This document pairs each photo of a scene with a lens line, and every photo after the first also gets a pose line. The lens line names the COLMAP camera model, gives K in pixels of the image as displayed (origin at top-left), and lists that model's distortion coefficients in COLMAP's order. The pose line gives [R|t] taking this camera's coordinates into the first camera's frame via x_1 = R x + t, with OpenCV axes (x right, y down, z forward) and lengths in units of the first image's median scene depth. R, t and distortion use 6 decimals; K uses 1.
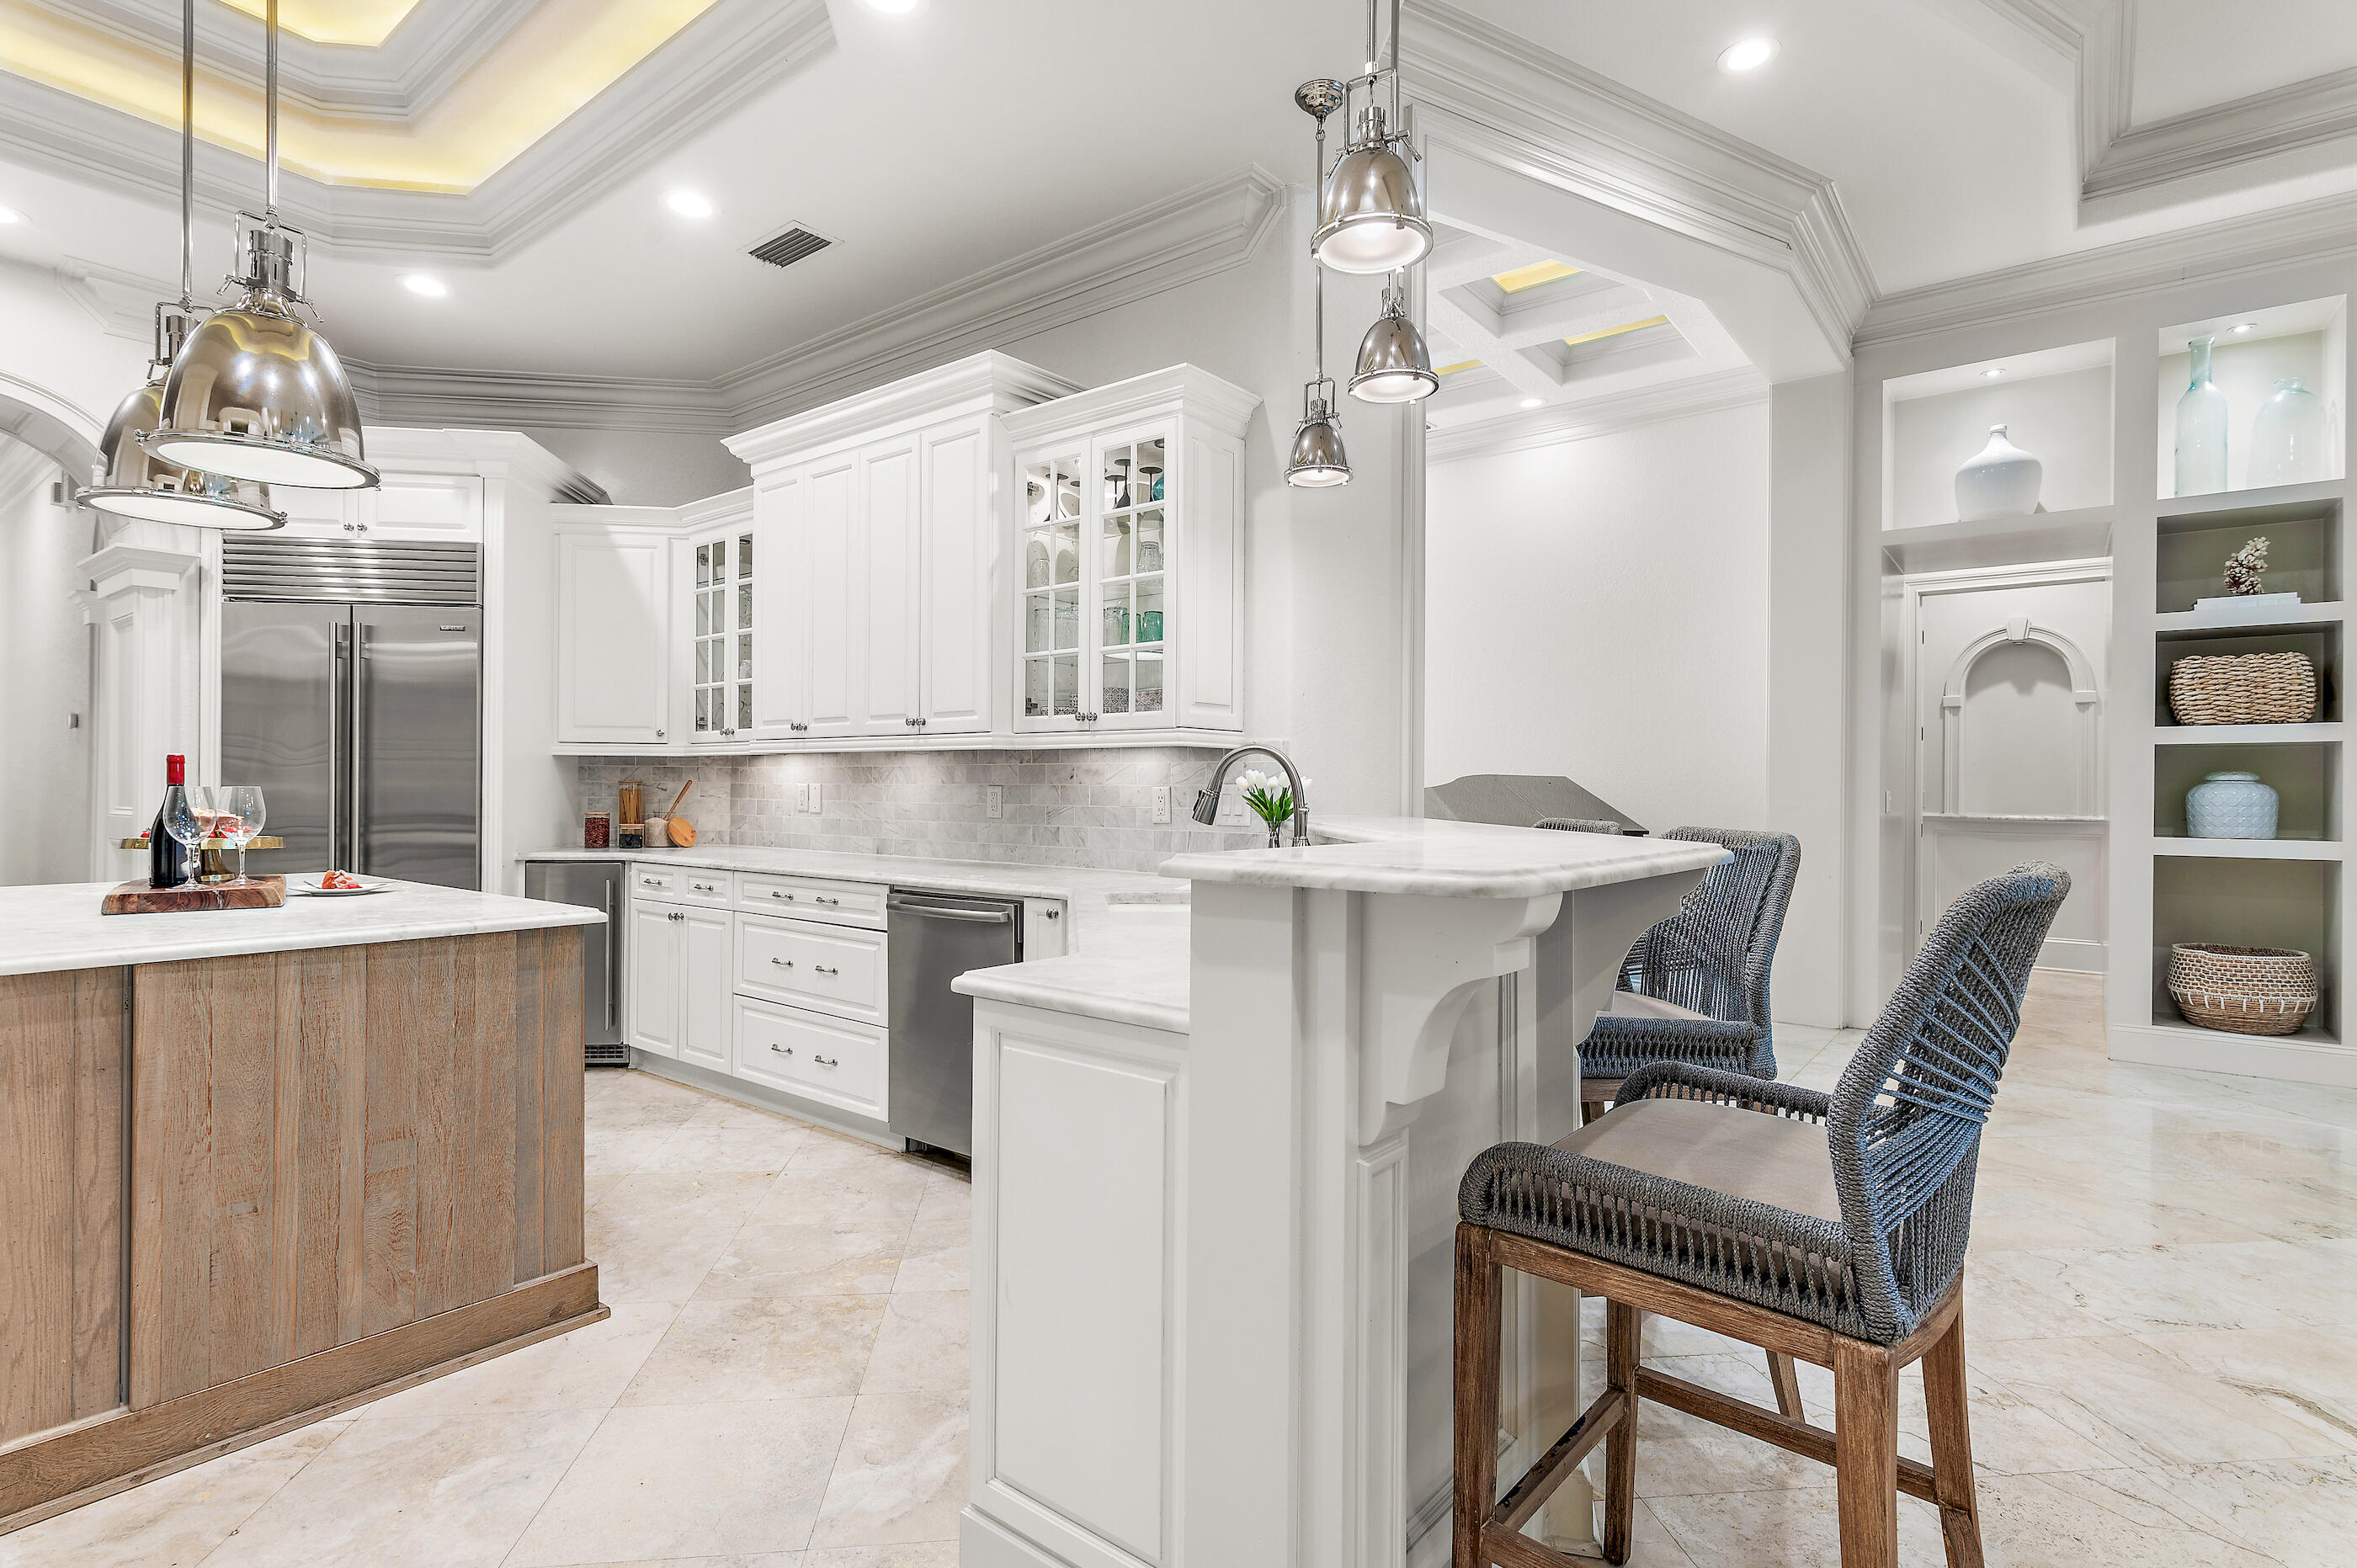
lens RADIAL K [[1159.4, 0, 1182.2], [0, 1159.4, 780.2], [0, 0, 1]] dist [-0.002103, 0.002480]
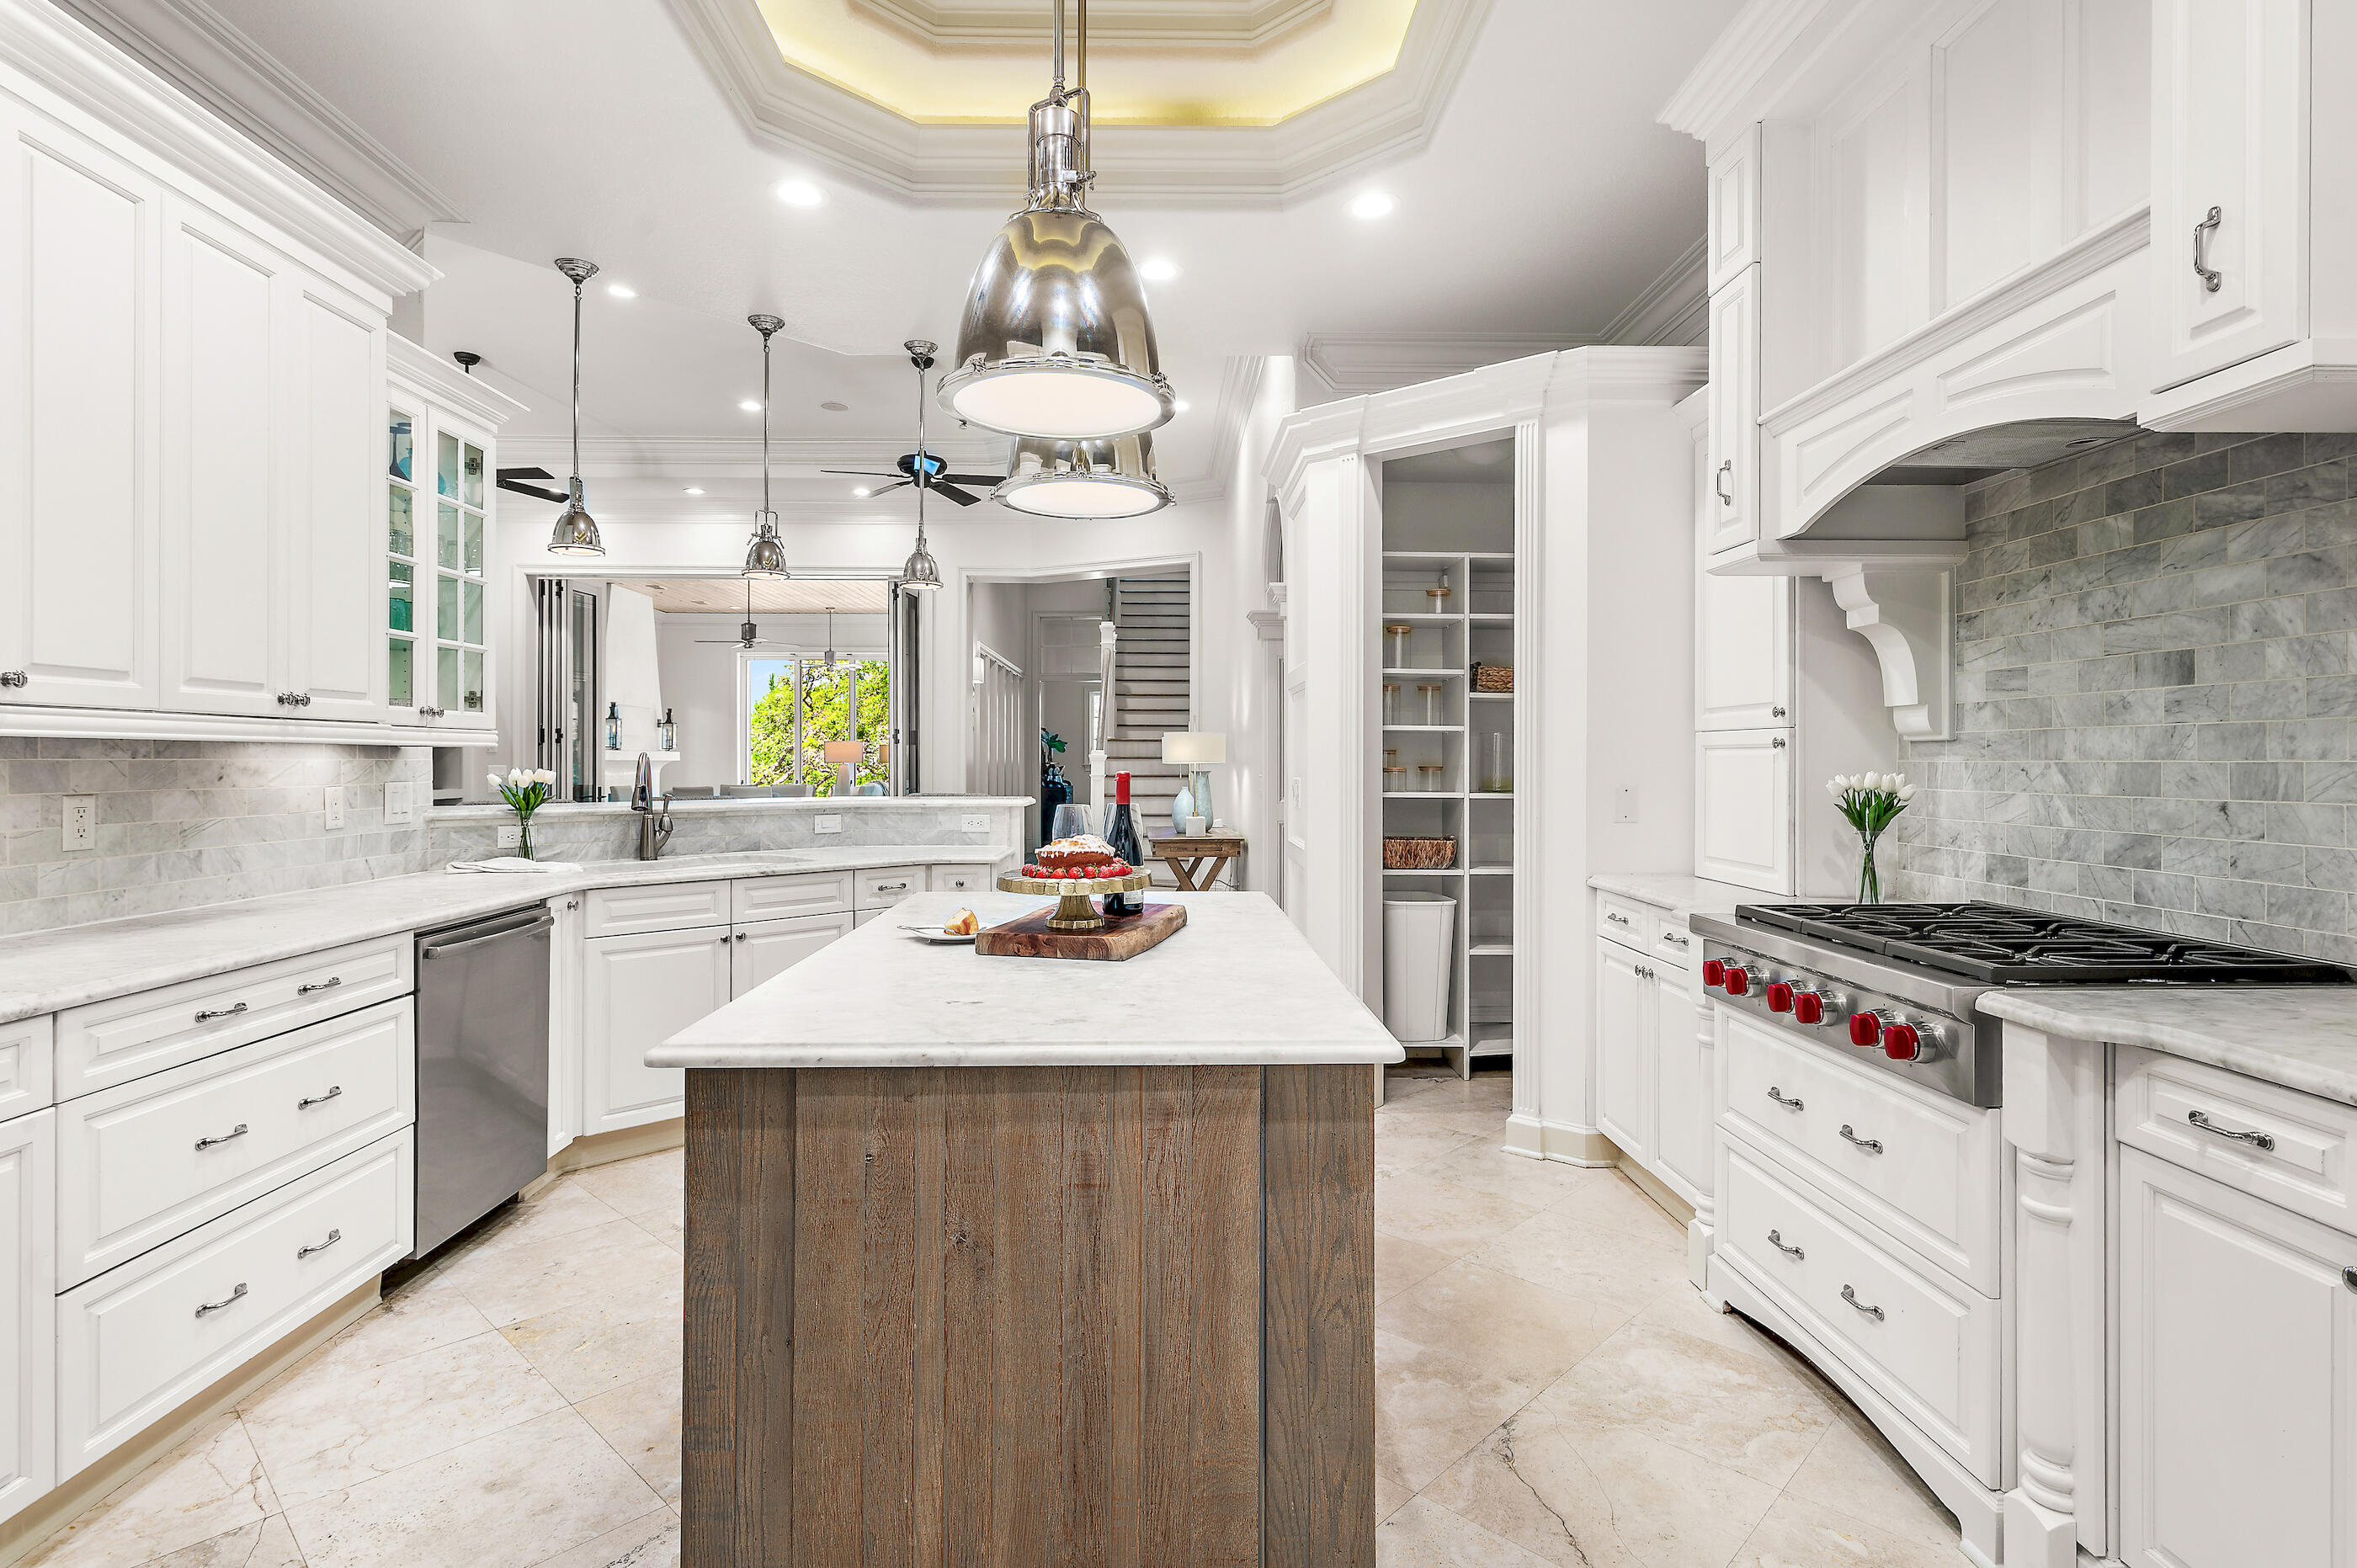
lens RADIAL K [[1159.4, 0, 1190.0], [0, 1159.4, 772.2], [0, 0, 1]] dist [-0.002103, 0.002480]
pose [[-0.647669, -0.016939, 0.761733, -1.054720], [-0.013586, 0.999851, 0.010682, -0.022771], [-0.761800, -0.003430, -0.647803, 1.024484]]
